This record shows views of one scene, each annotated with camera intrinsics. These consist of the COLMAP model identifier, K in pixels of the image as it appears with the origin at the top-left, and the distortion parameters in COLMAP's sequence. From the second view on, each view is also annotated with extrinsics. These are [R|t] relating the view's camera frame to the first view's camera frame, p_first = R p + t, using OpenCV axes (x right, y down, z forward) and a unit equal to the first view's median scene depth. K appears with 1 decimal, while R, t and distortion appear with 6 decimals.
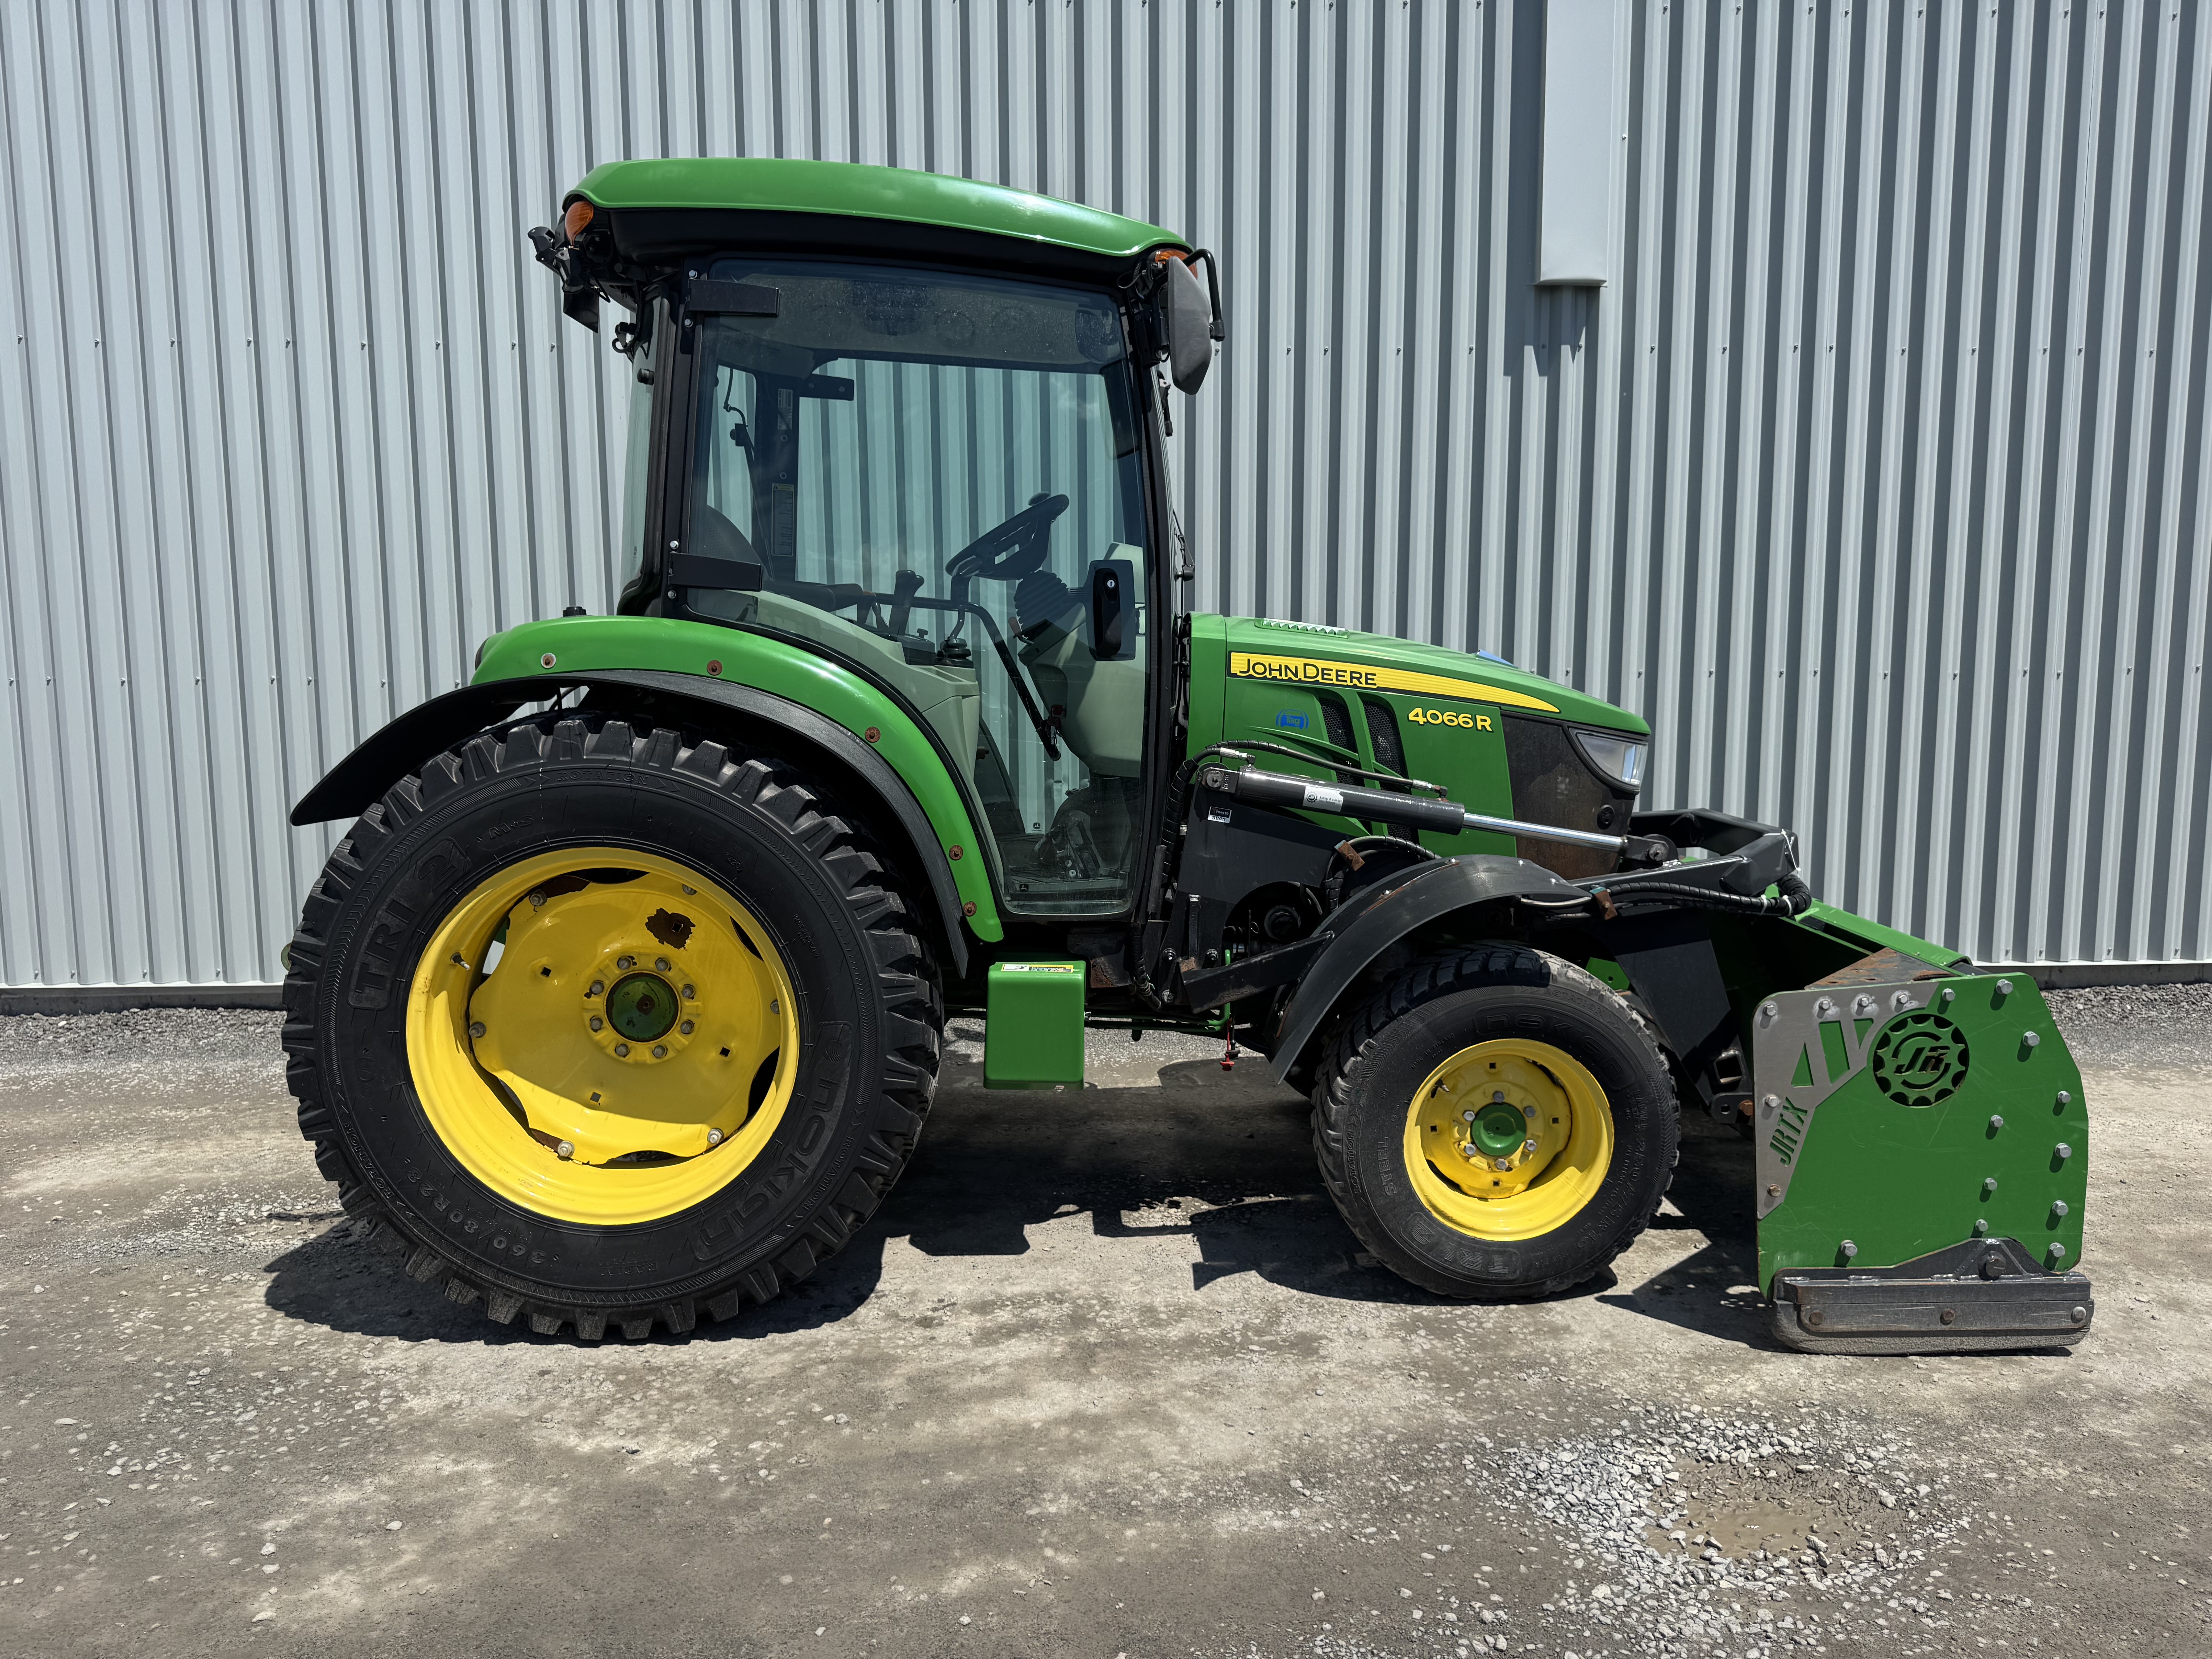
lens RADIAL K [[1595.6, 0, 1092.4], [0, 1595.6, 832.5], [0, 0, 1]] dist [0.027390, -0.035355]
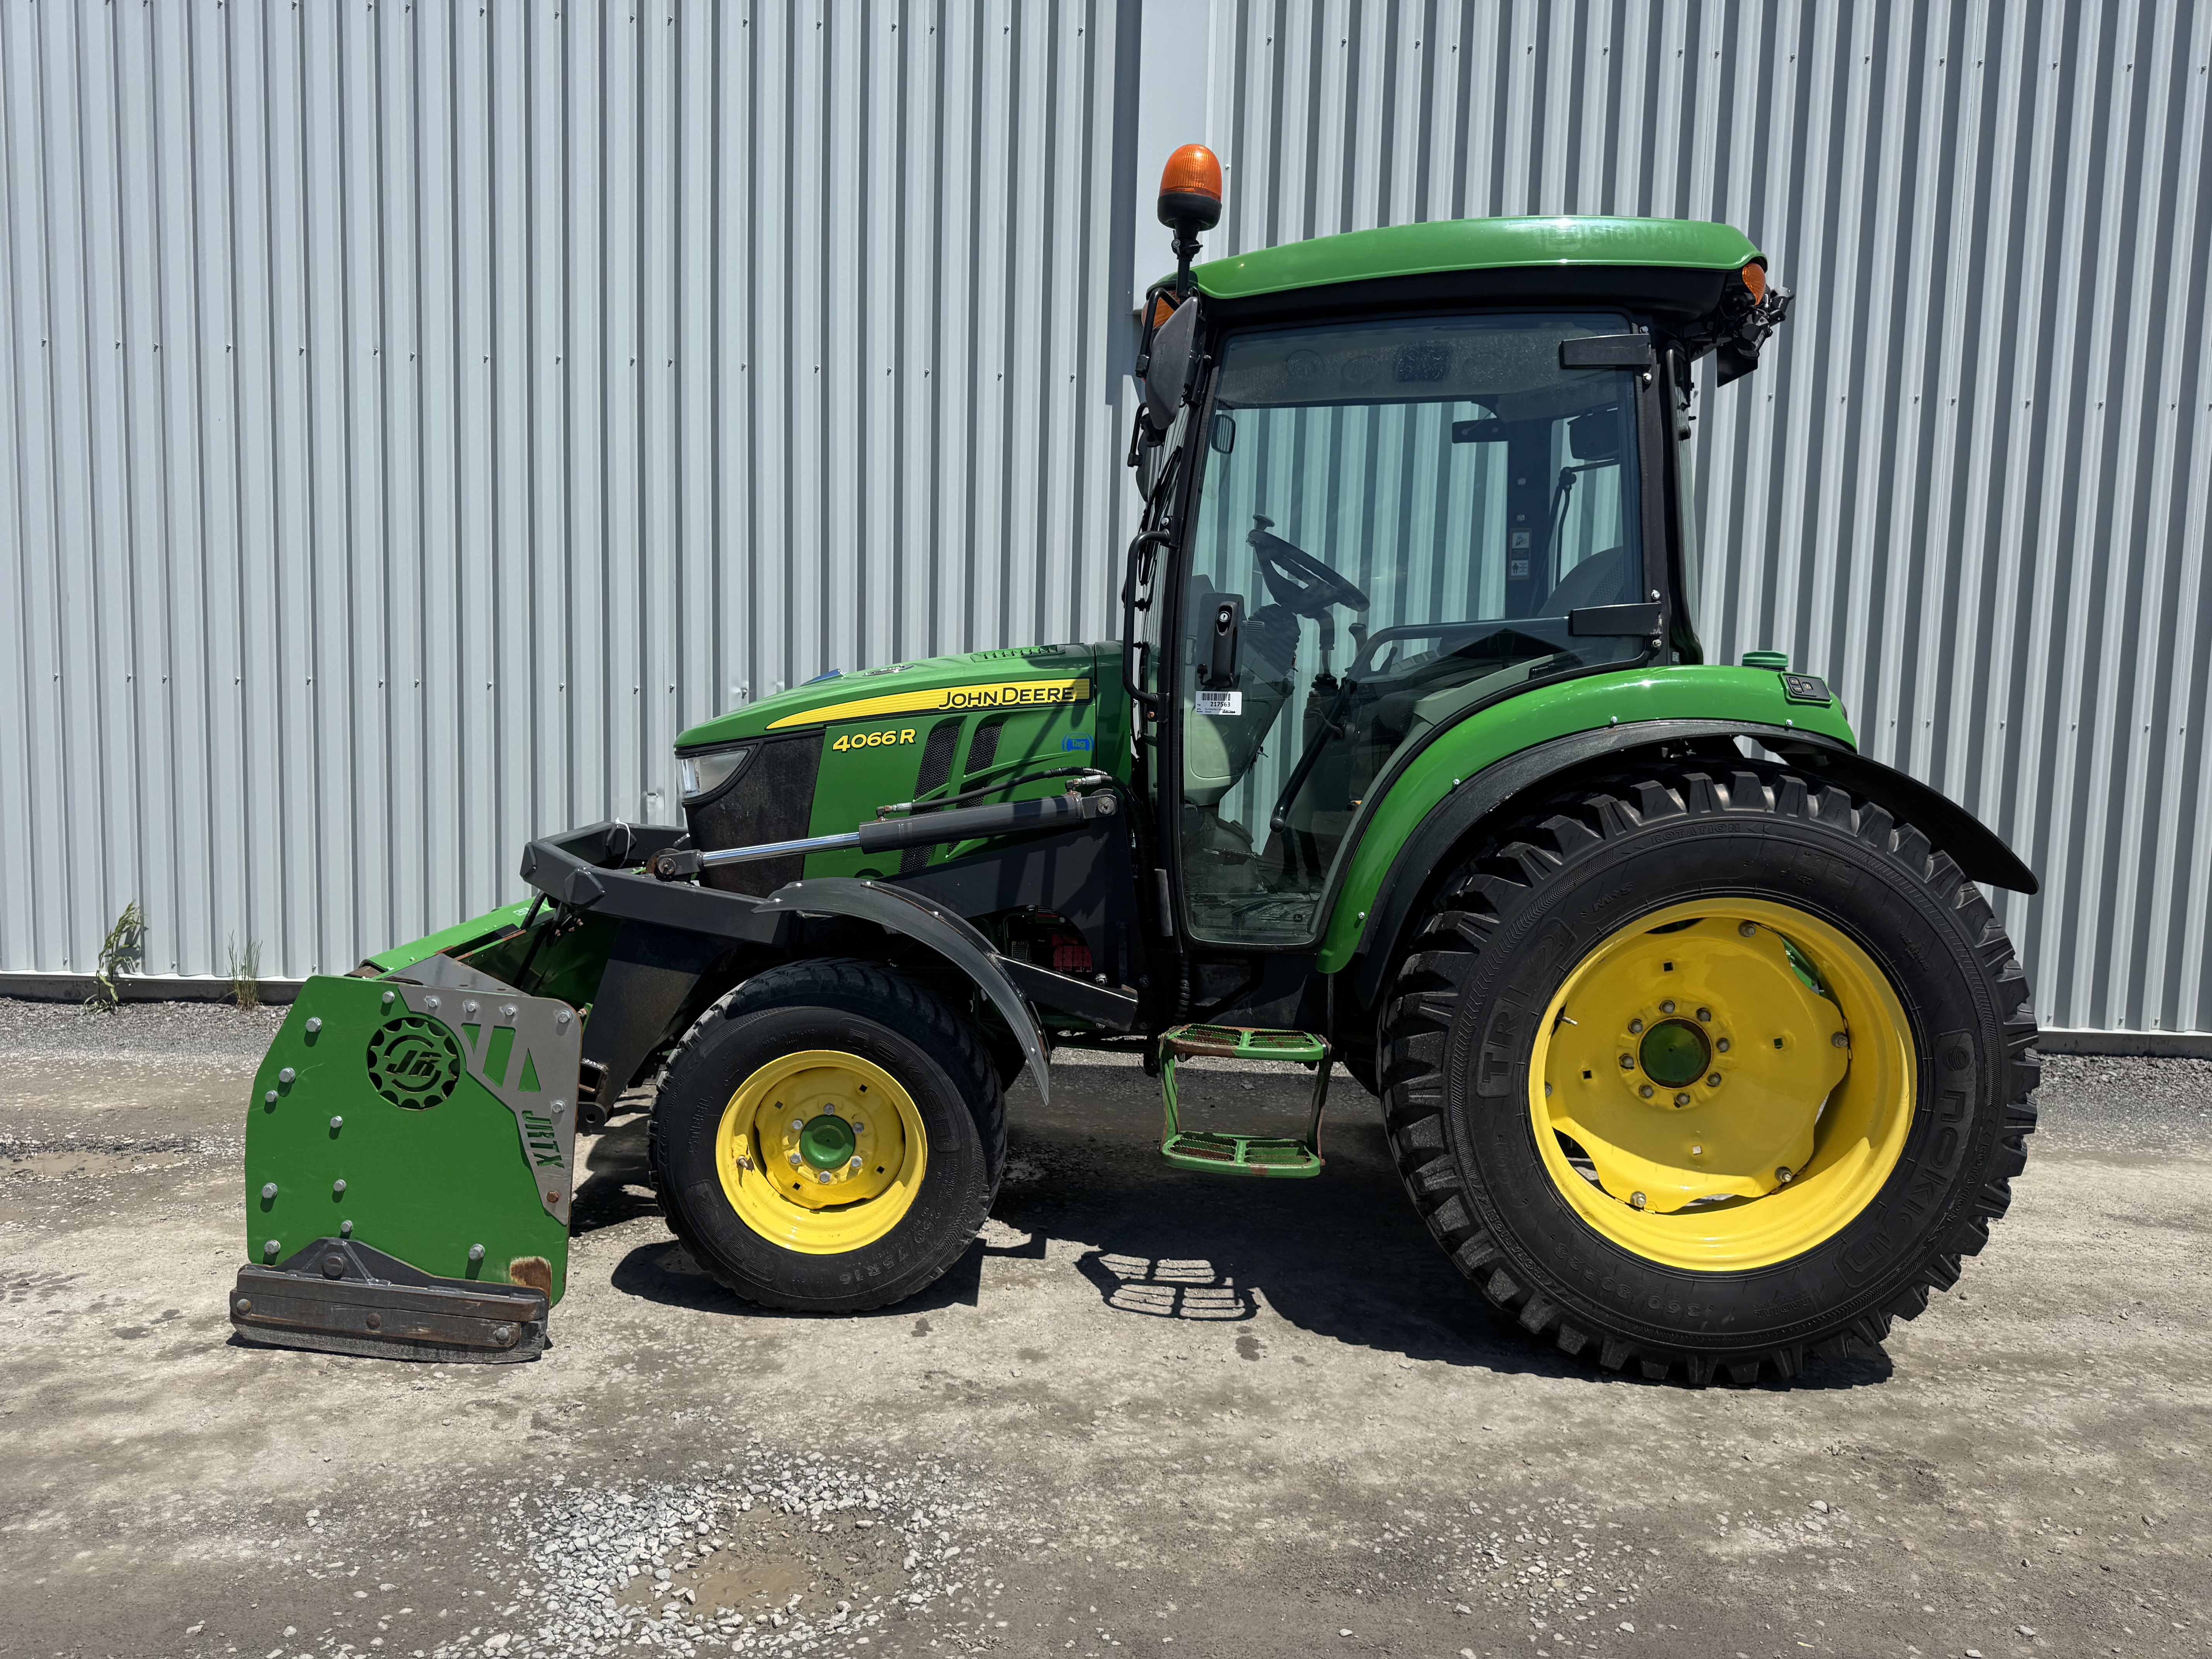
lens RADIAL K [[1595.6, 0, 1092.4], [0, 1595.6, 832.5], [0, 0, 1]] dist [0.027390, -0.035355]
pose [[0.998873, 0.034784, -0.032282, 0.526046], [-0.035321, 0.999245, -0.016196, -0.005575], [0.031694, 0.017318, 0.999348, 0.031735]]
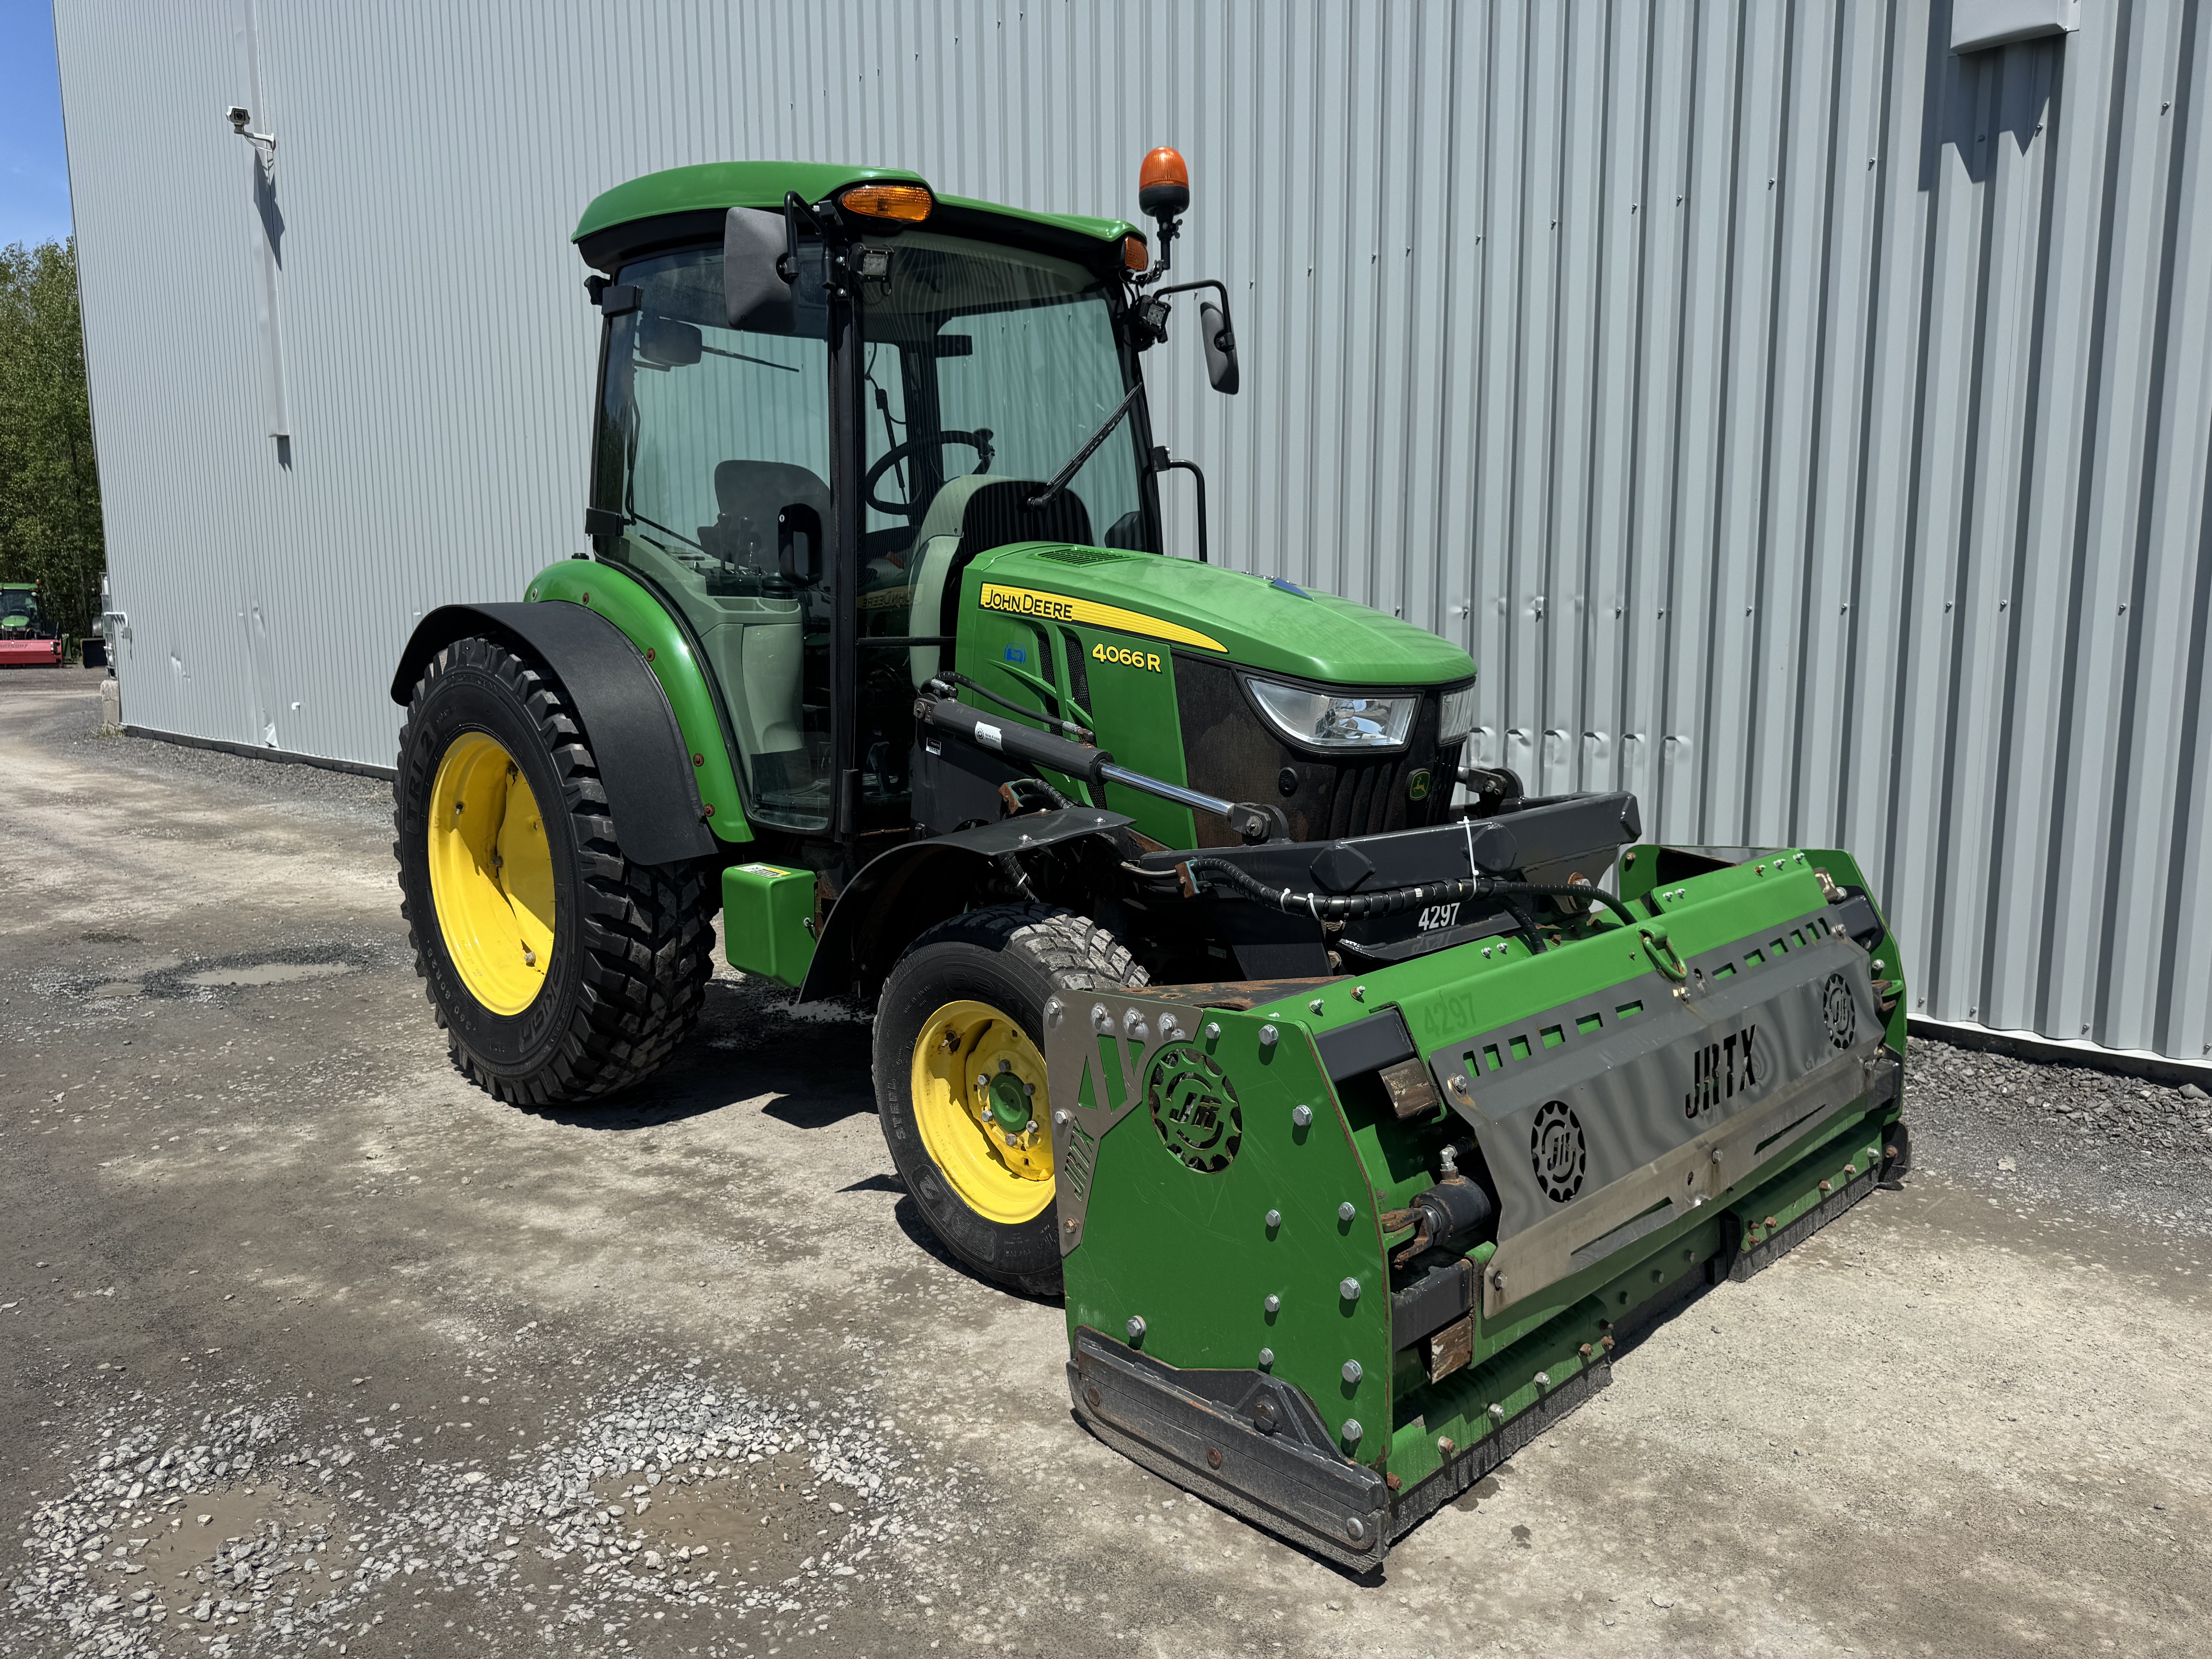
lens RADIAL K [[1595.6, 0, 1092.4], [0, 1595.6, 832.5], [0, 0, 1]] dist [0.027390, -0.035355]
pose [[0.683451, 0.102927, -0.722704, 1.003373], [-0.077212, 0.994649, 0.068640, -0.038240], [0.725902, 0.008889, 0.687741, 0.434083]]
